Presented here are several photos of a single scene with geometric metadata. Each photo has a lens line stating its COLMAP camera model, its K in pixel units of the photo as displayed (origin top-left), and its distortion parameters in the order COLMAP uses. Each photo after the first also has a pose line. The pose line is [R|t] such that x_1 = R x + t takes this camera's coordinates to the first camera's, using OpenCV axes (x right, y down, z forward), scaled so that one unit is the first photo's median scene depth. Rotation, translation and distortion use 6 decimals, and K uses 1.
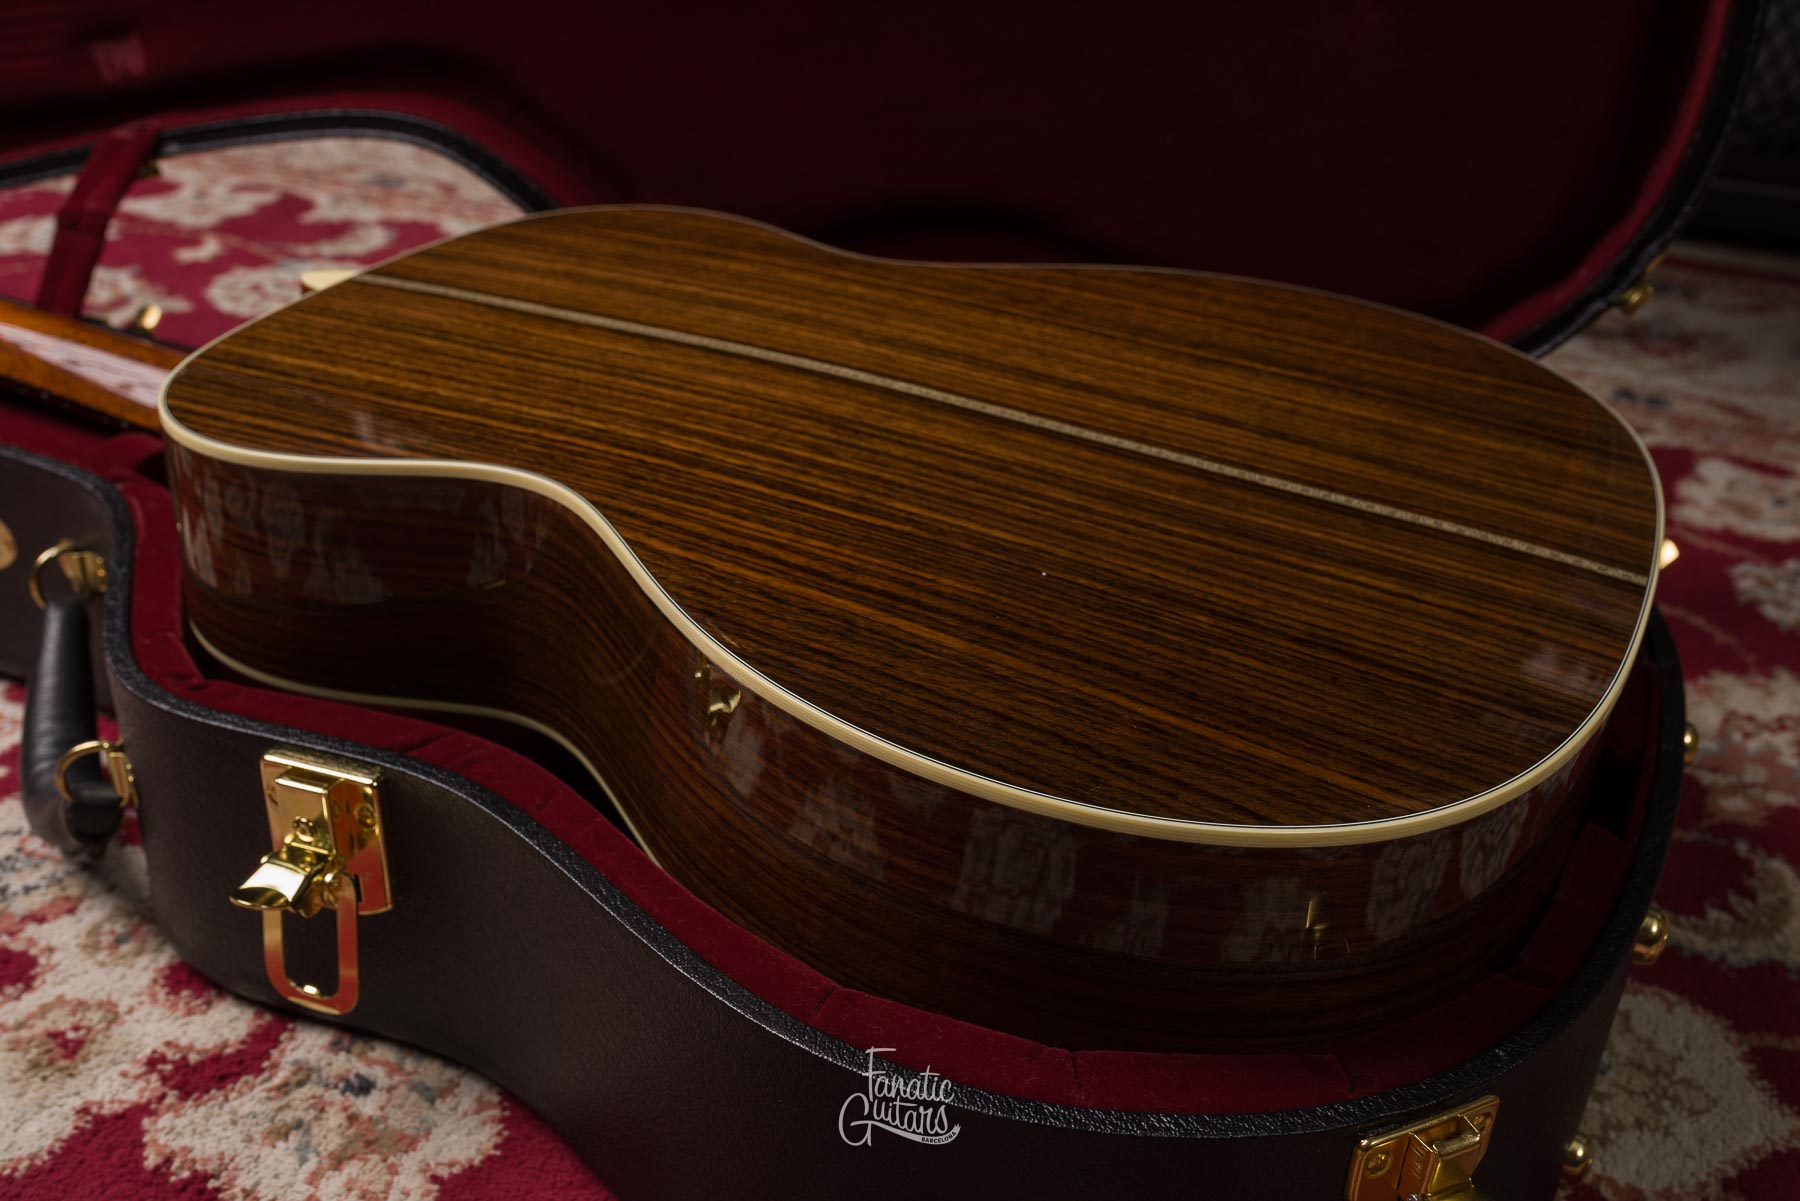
lens RADIAL K [[1770.3, 0, 900.0], [0, 1770.3, 600.5], [0, 0, 1]] dist [0.000355, 0.004417]
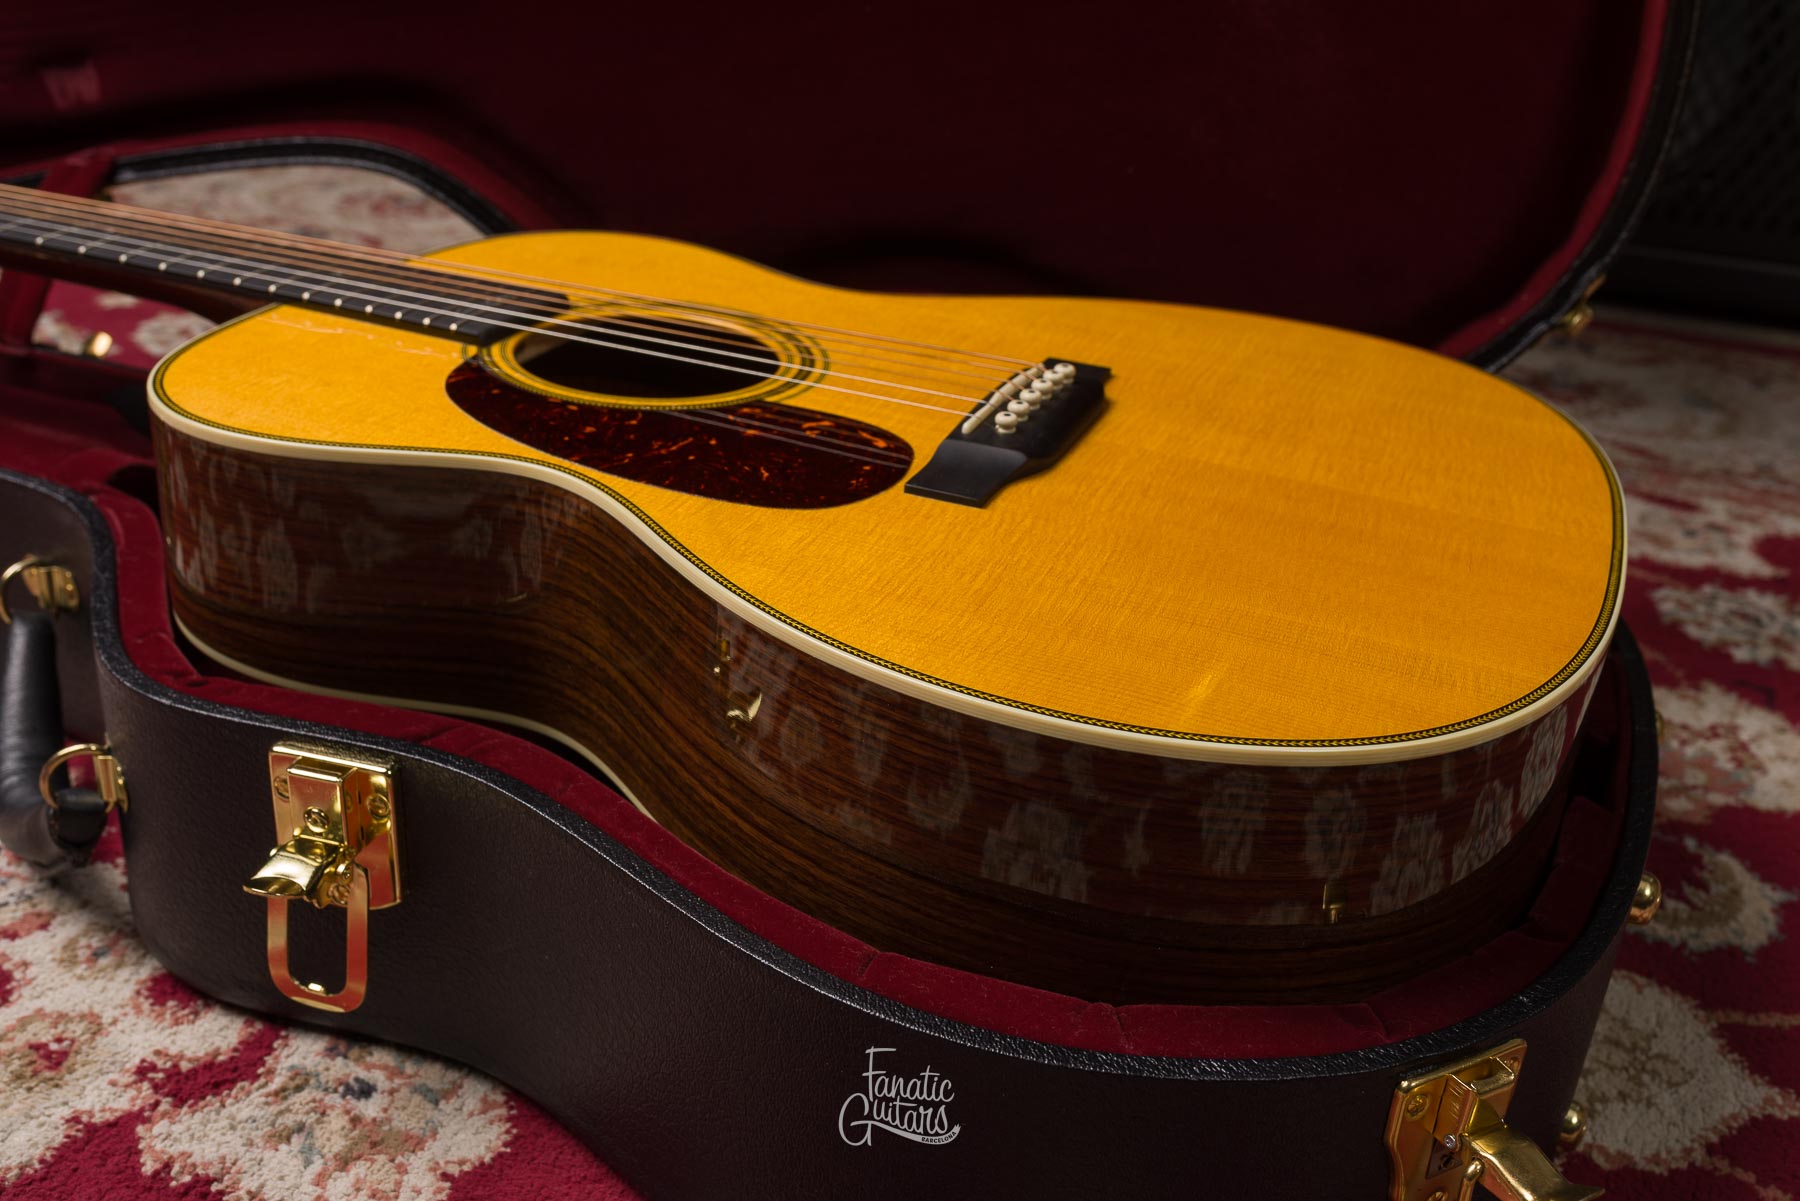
lens RADIAL K [[1765.4, 0, 900.0], [0, 1765.4, 600.5], [0, 0, 1]] dist [0.001980, -0.002479]
pose [[0.997562, -0.005018, 0.069604, -0.071950], [0.008406, 0.998789, -0.048467, 0.052335], [-0.069277, 0.048934, 0.996397, -0.010916]]
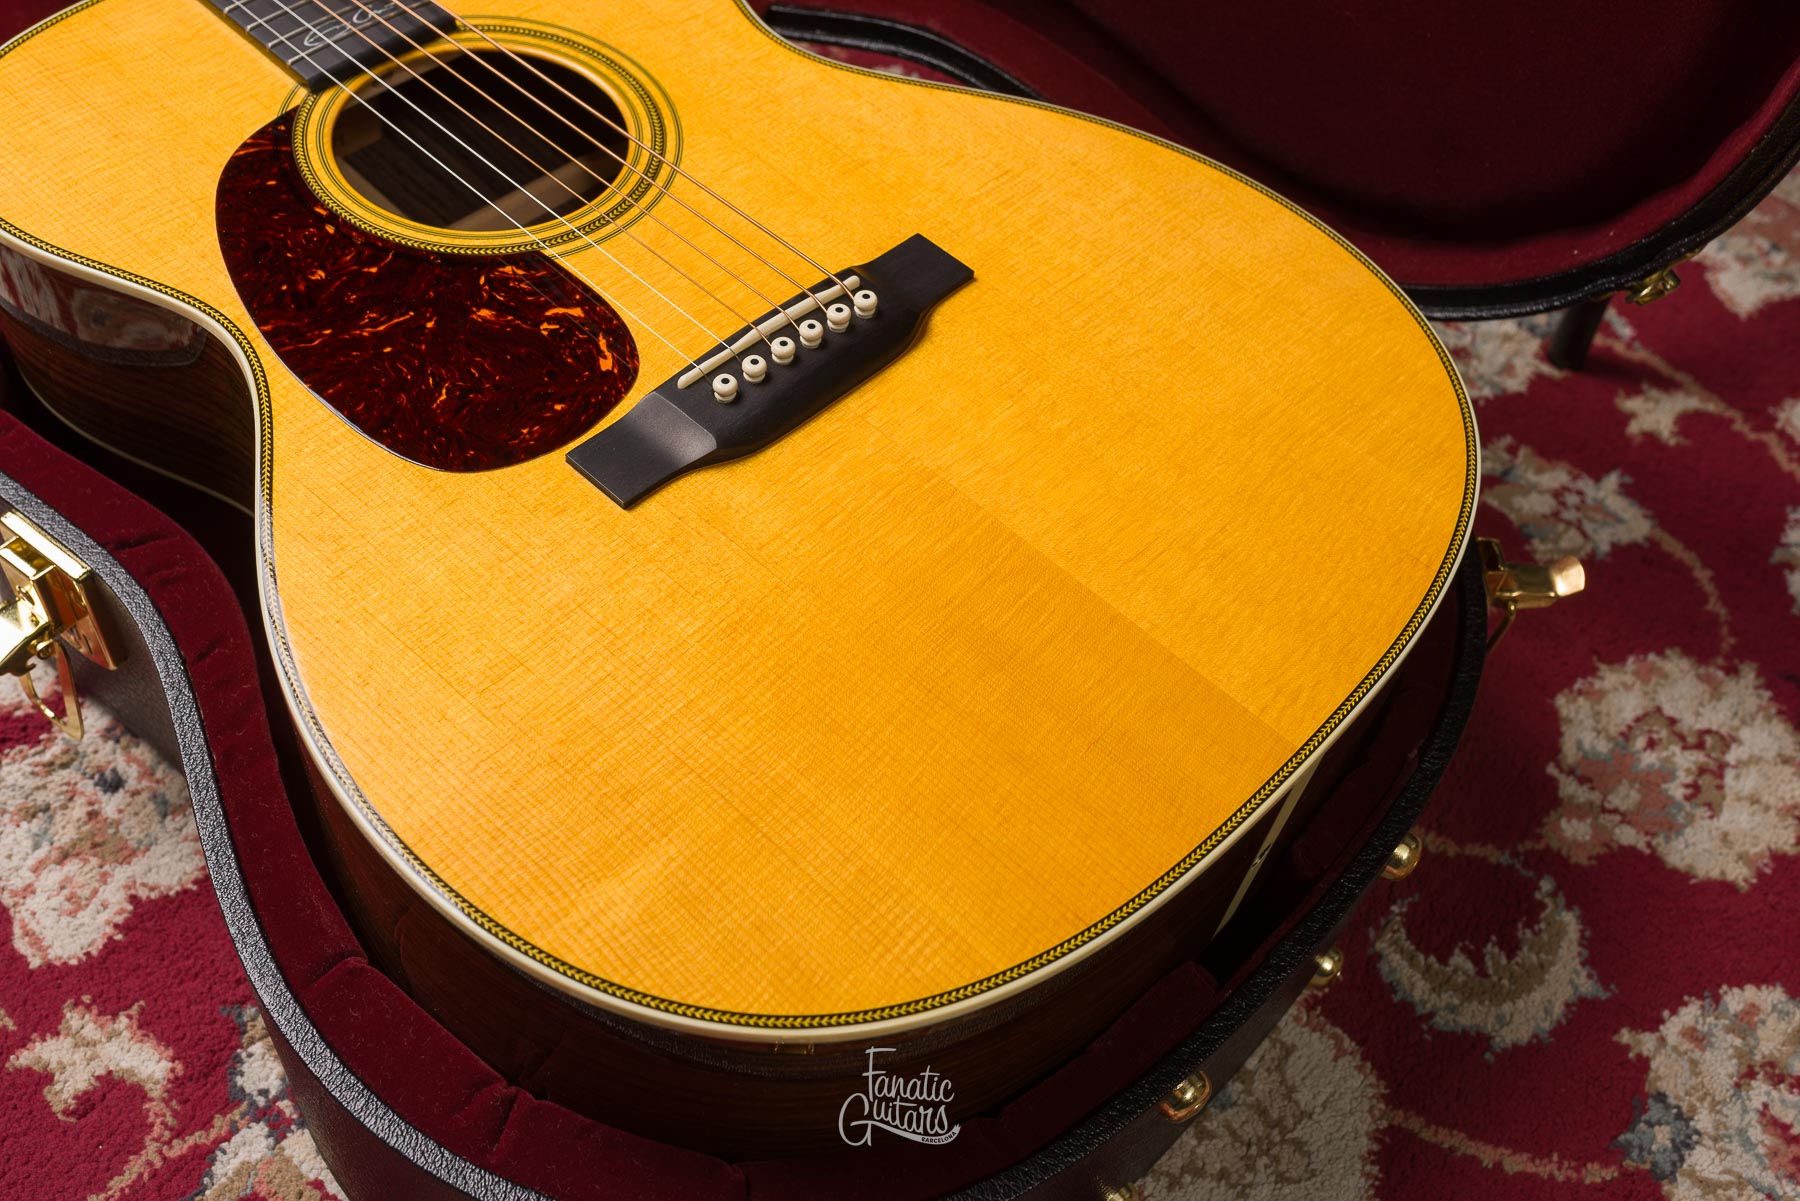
lens RADIAL K [[1755.1, 0, 900.0], [0, 1755.1, 600.5], [0, 0, 1]] dist [0.000816, 0.001474]
pose [[0.951773, 0.272265, -0.141421, 0.289137], [-0.200995, 0.901595, 0.383050, -0.347862], [0.231795, -0.336152, 0.912838, 0.141876]]
